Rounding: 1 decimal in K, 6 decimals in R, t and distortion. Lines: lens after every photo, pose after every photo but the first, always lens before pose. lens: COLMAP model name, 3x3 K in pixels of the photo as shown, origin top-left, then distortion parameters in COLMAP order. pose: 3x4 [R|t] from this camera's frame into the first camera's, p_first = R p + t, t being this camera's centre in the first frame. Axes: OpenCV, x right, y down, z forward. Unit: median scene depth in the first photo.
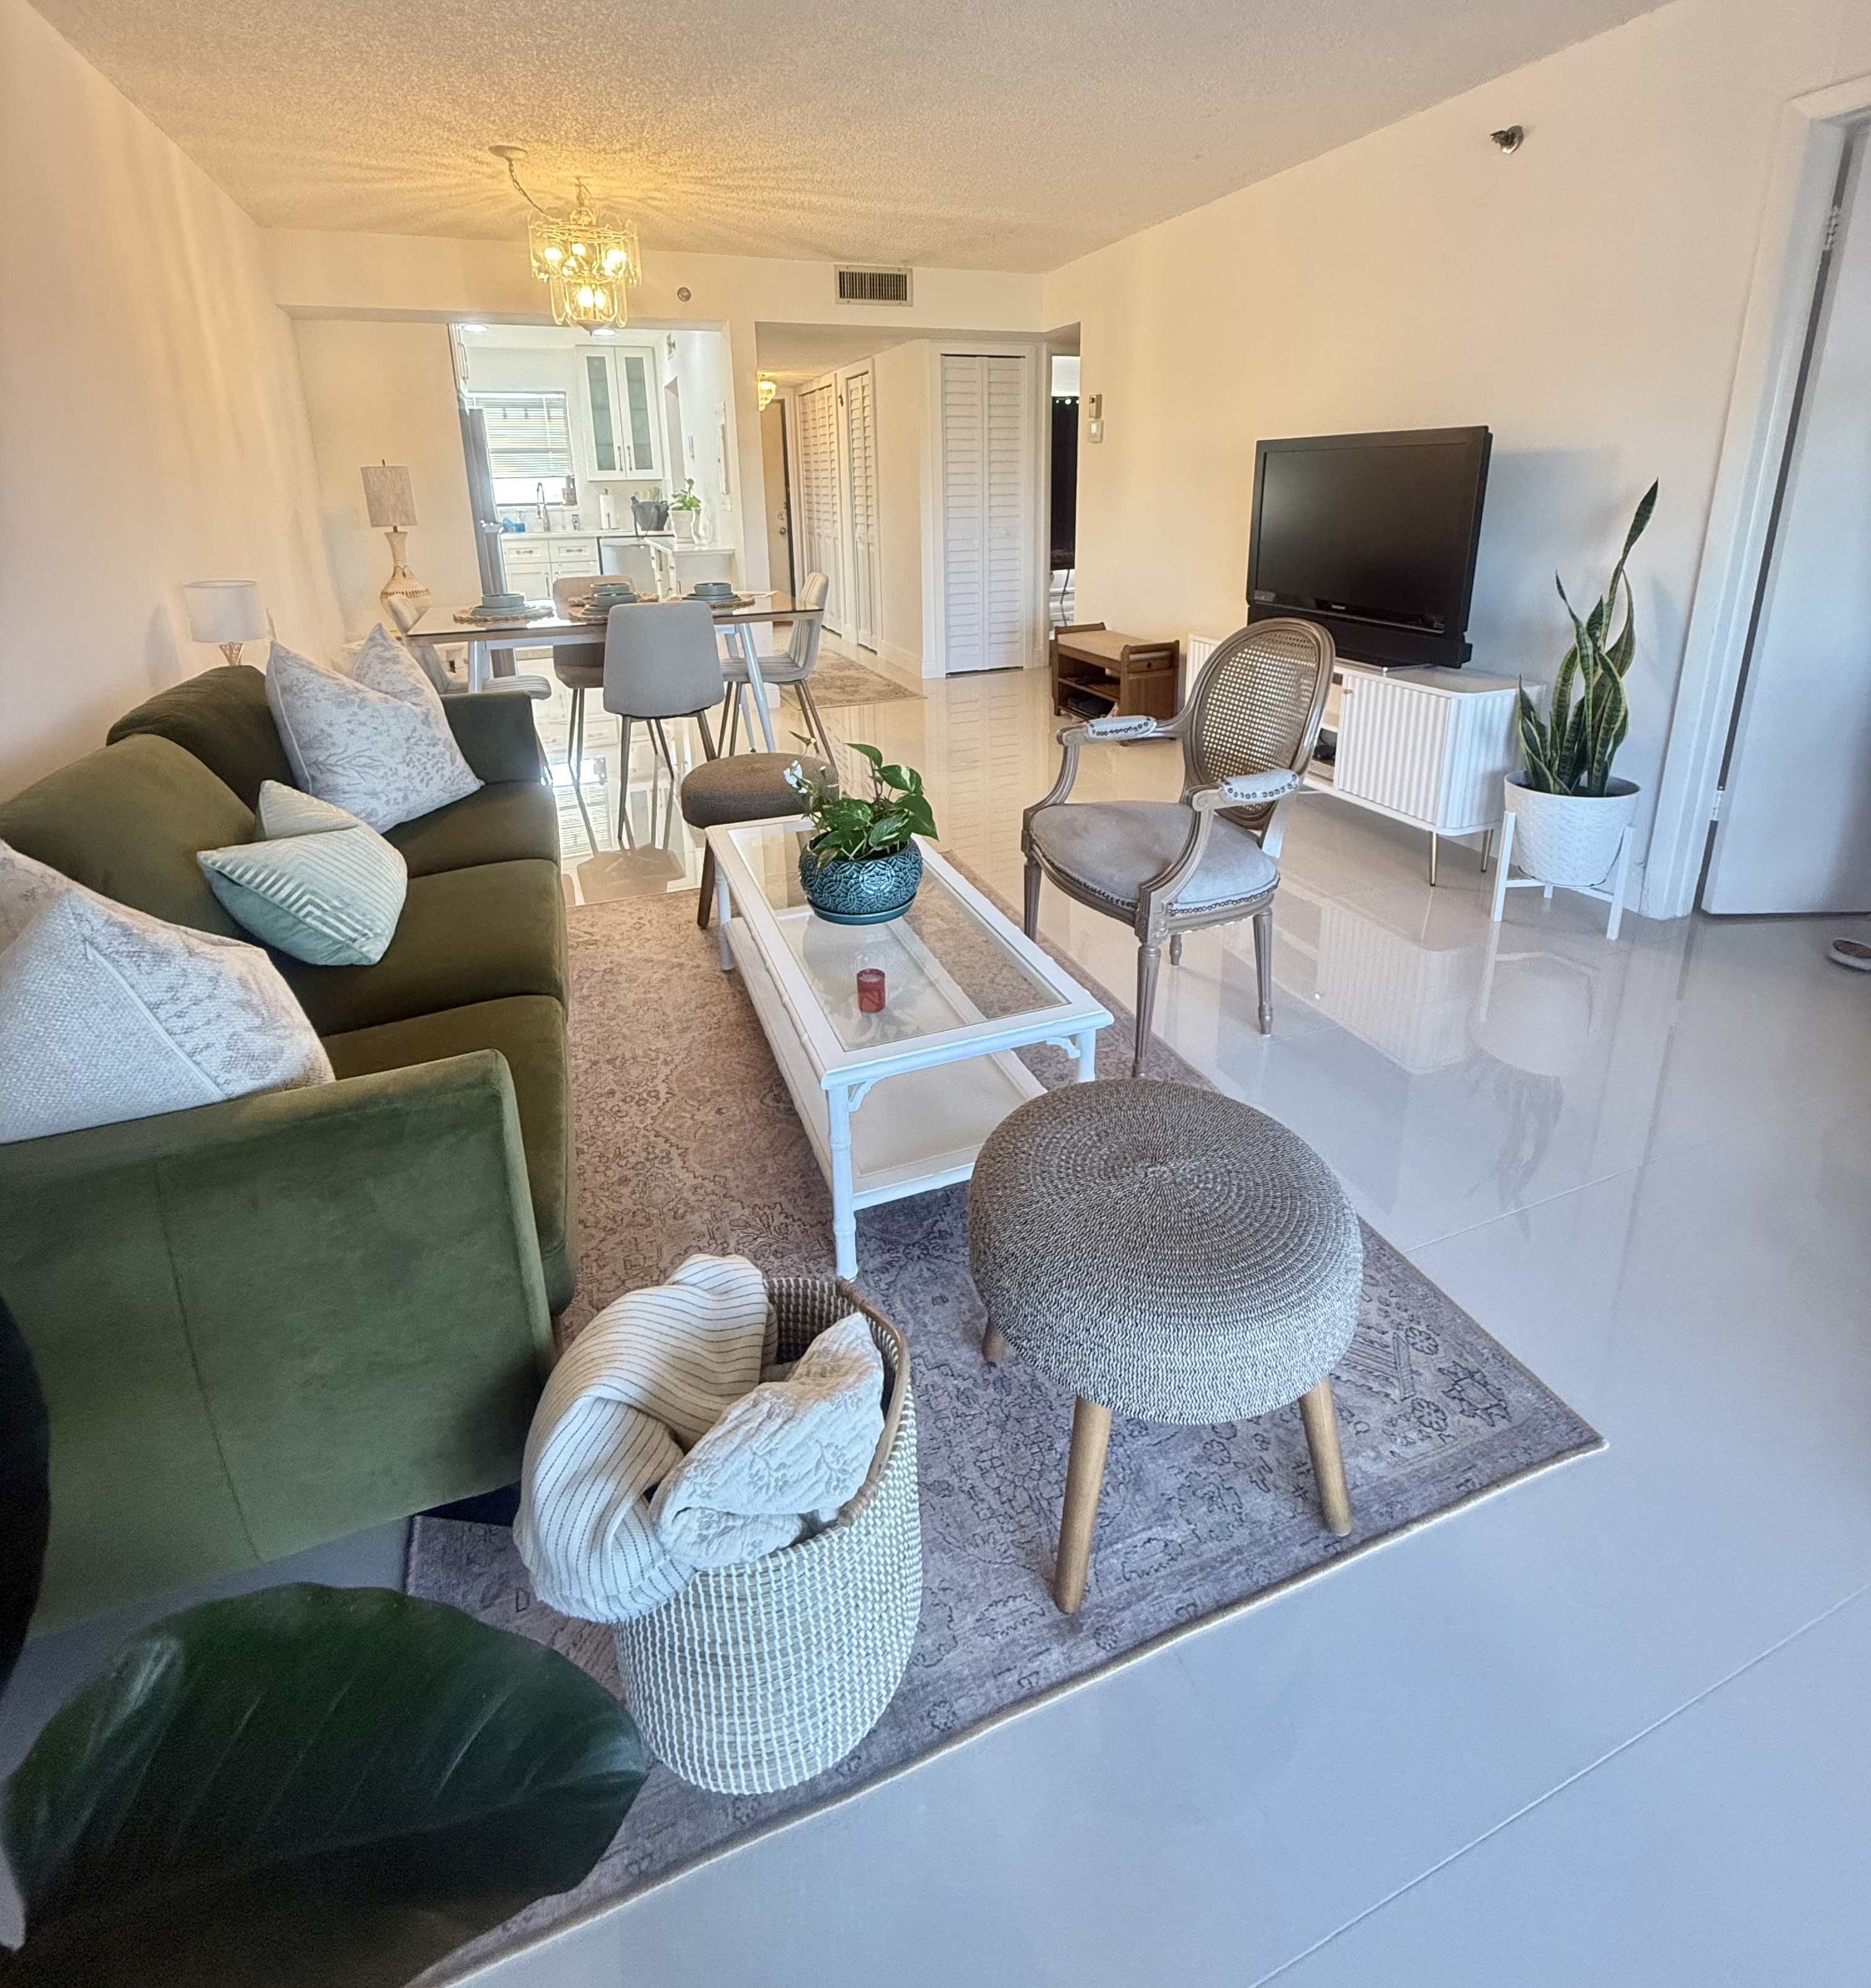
lens RADIAL K [[992.7, 0, 935.3], [0, 992.7, 753.9], [0, 0, 1]] dist [0.000192, 0.000820]
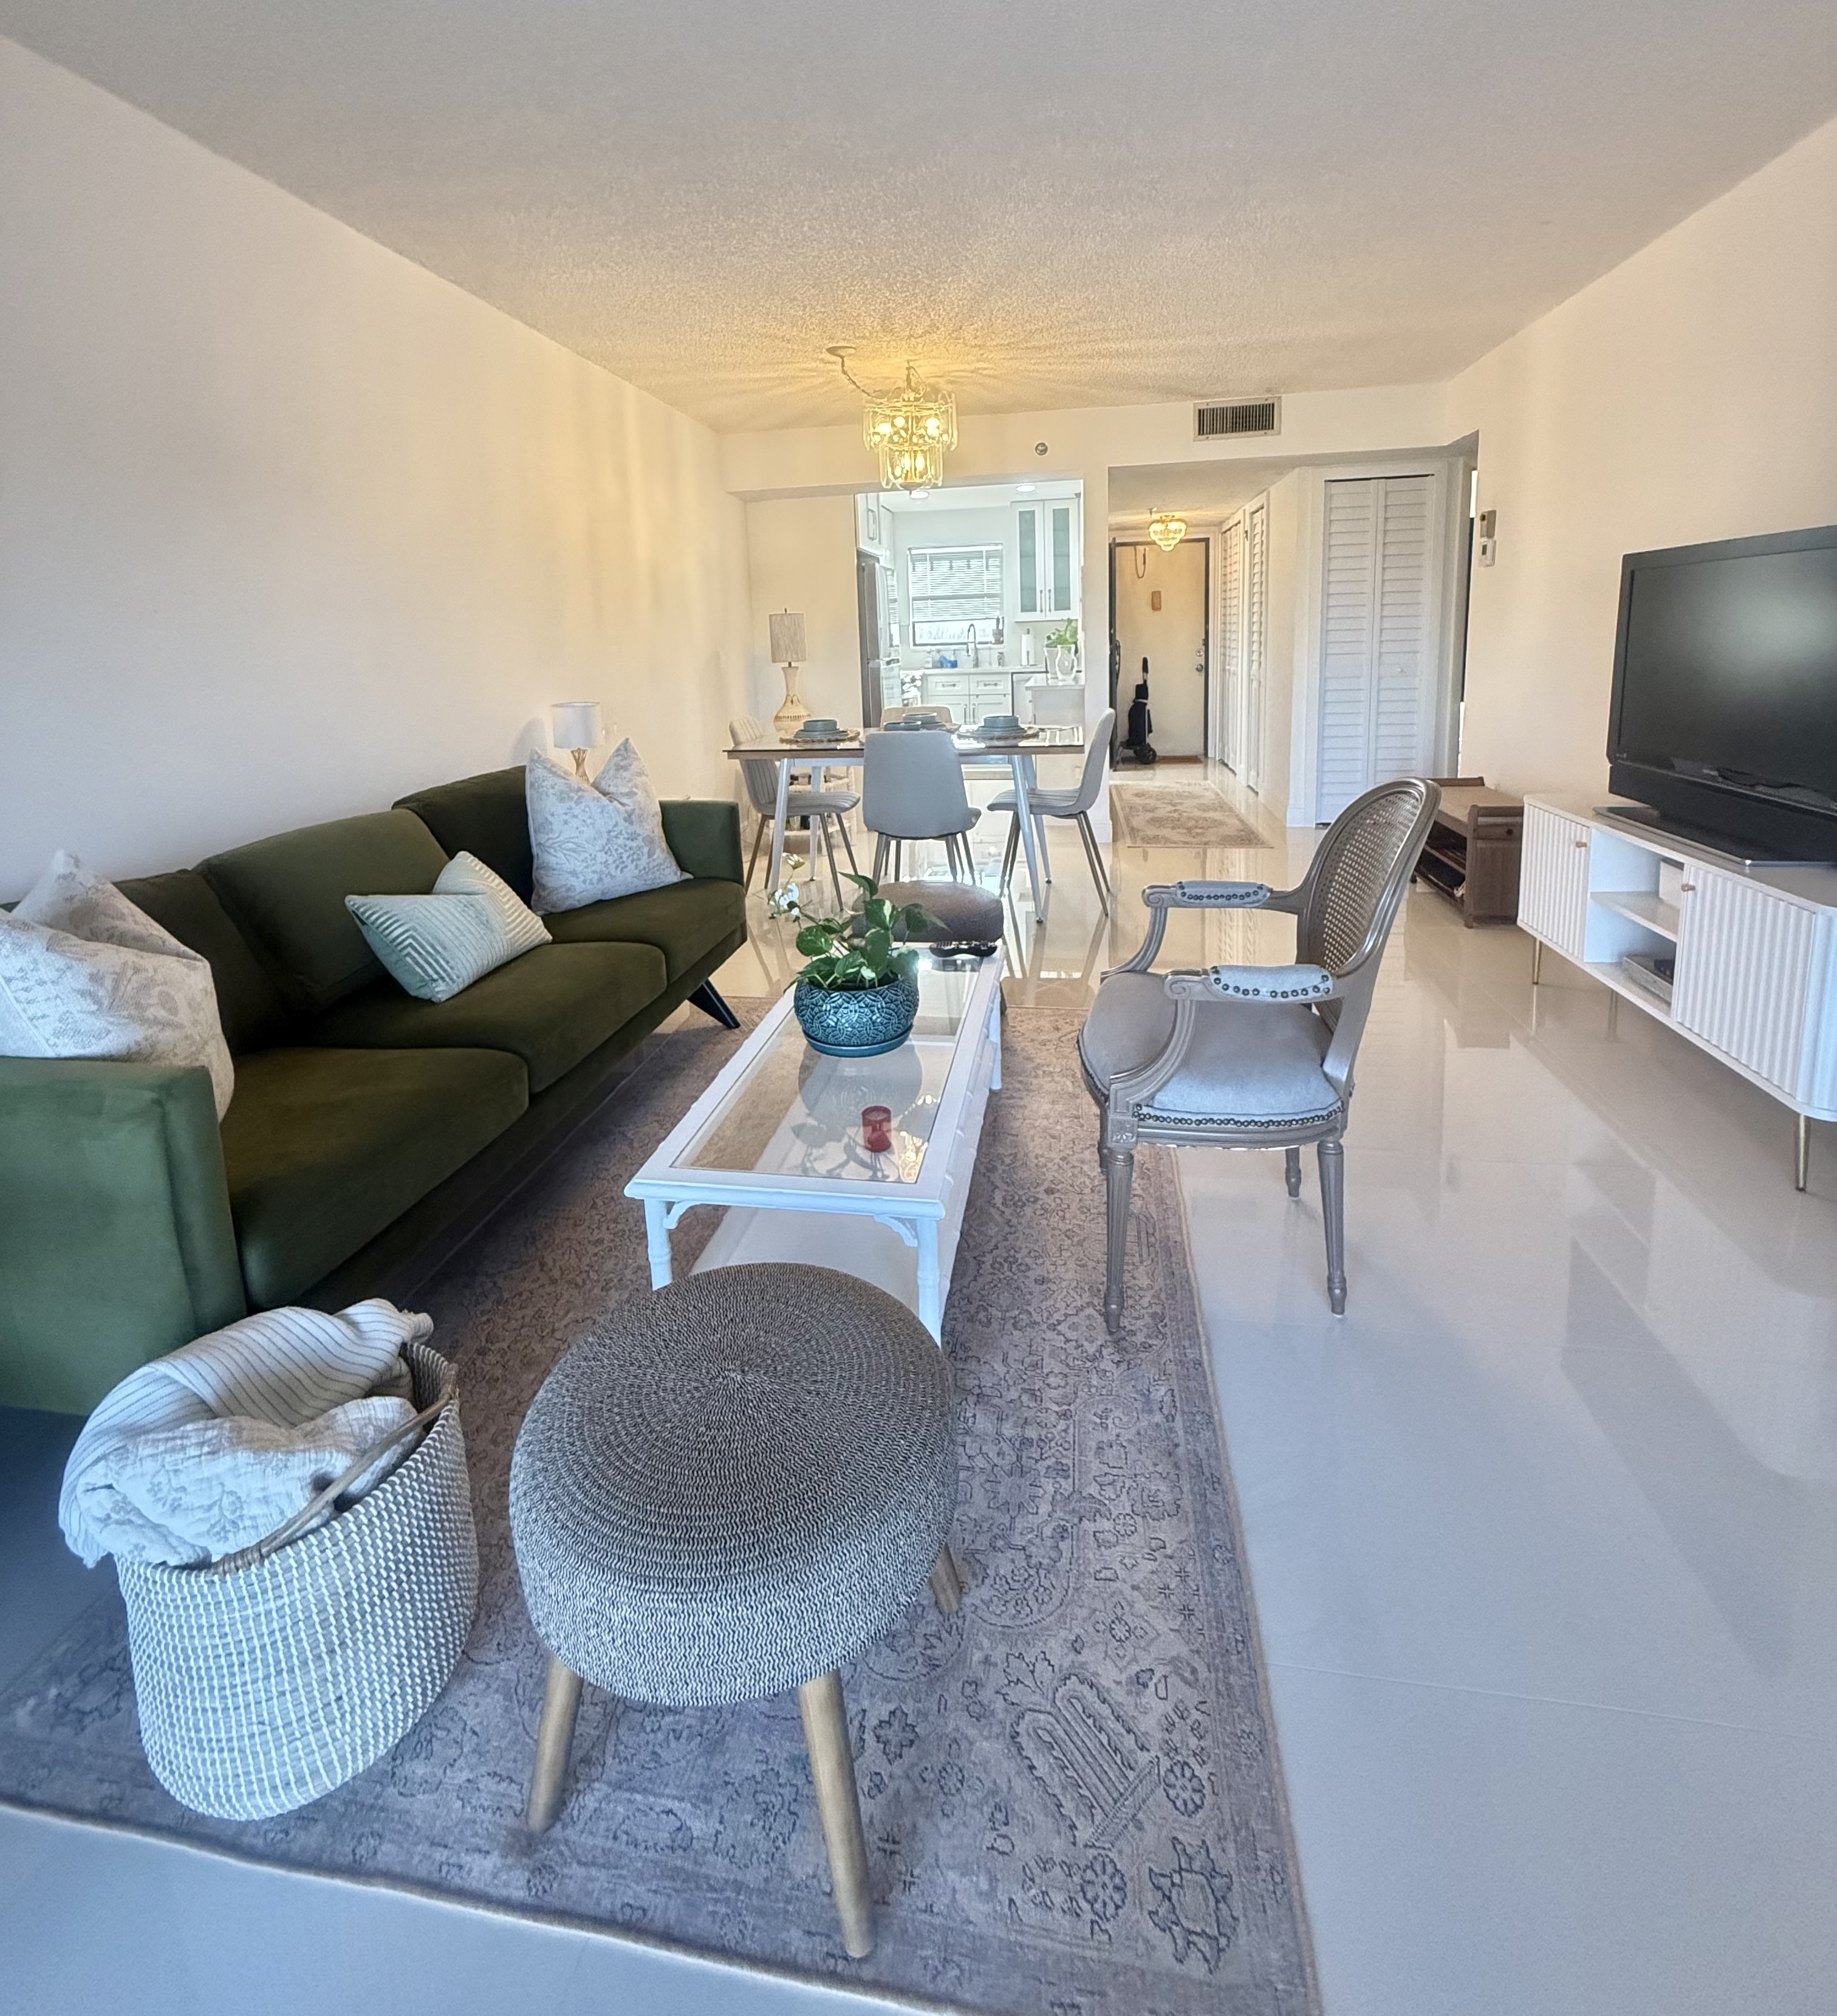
lens RADIAL K [[976.9, 0, 916.7], [0, 976.9, 797.6], [0, 0, 1]] dist [-0.003358, 0.001935]
pose [[0.862095, 0.070994, -0.501750, 0.262156], [-0.115376, 0.991631, -0.057928, -0.020567], [0.493438, 0.107829, 0.863071, 0.095180]]
